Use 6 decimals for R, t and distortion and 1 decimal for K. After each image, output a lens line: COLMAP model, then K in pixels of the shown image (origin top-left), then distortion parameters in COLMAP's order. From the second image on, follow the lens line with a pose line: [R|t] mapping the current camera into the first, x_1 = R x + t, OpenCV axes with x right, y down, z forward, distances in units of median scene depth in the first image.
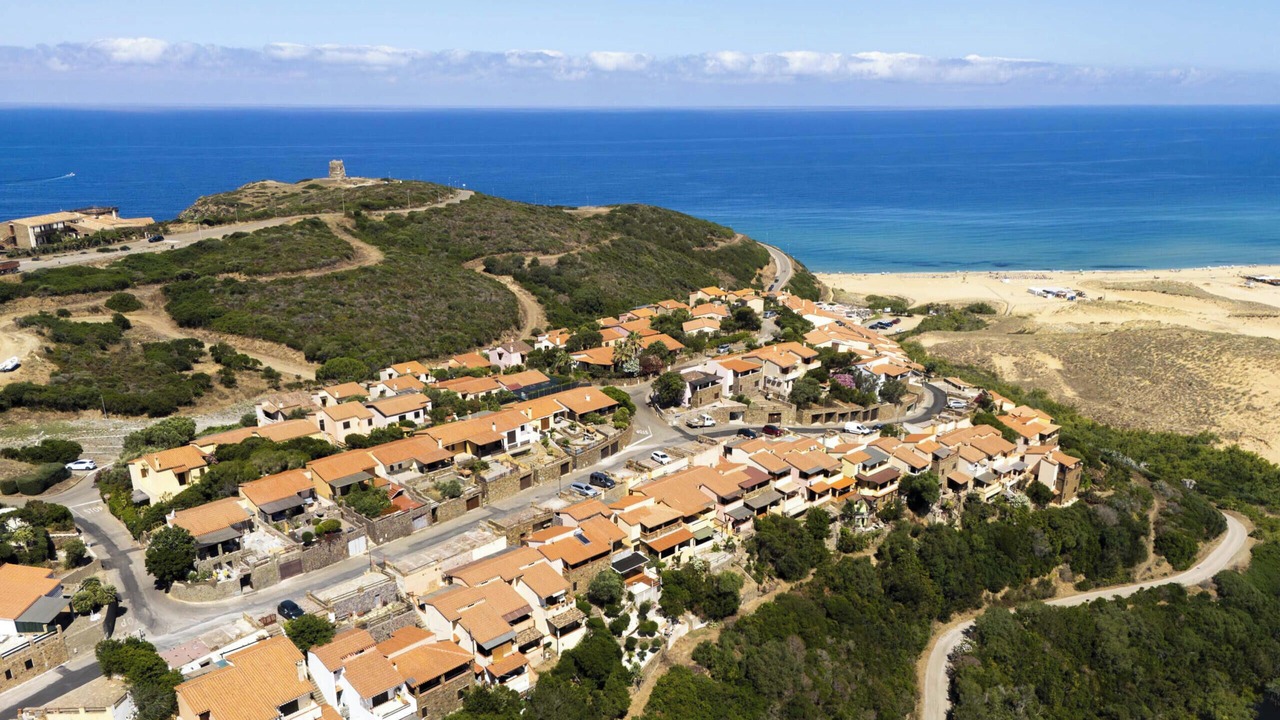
lens RADIAL K [[983.7, 0, 640.0], [0, 983.7, 360.0], [0, 0, 1]] dist [-0.008475, -0.006282]
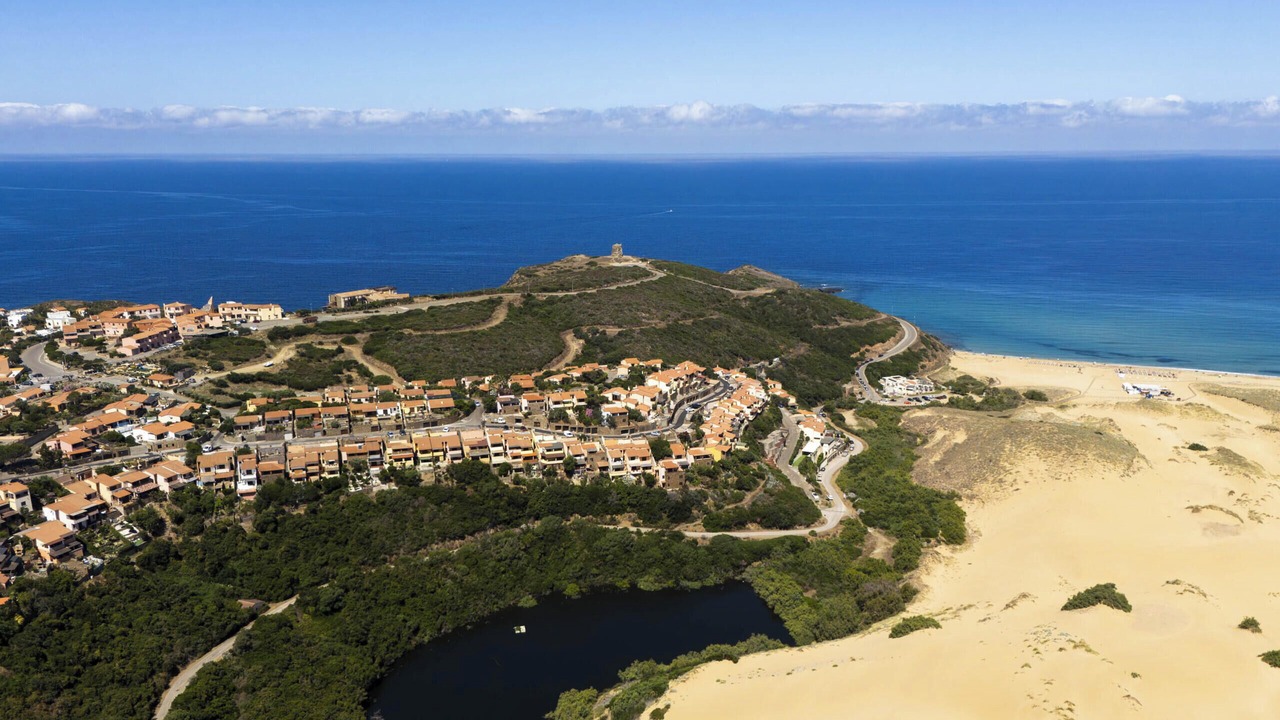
lens RADIAL K [[983.7, 0, 640.0], [0, 983.7, 360.0], [0, 0, 1]] dist [-0.008475, -0.006282]
pose [[0.874010, 0.088003, -0.477872, 1.044013], [-0.108650, 0.993956, -0.015674, -0.051816], [0.473604, 0.065620, 0.878290, -0.557186]]
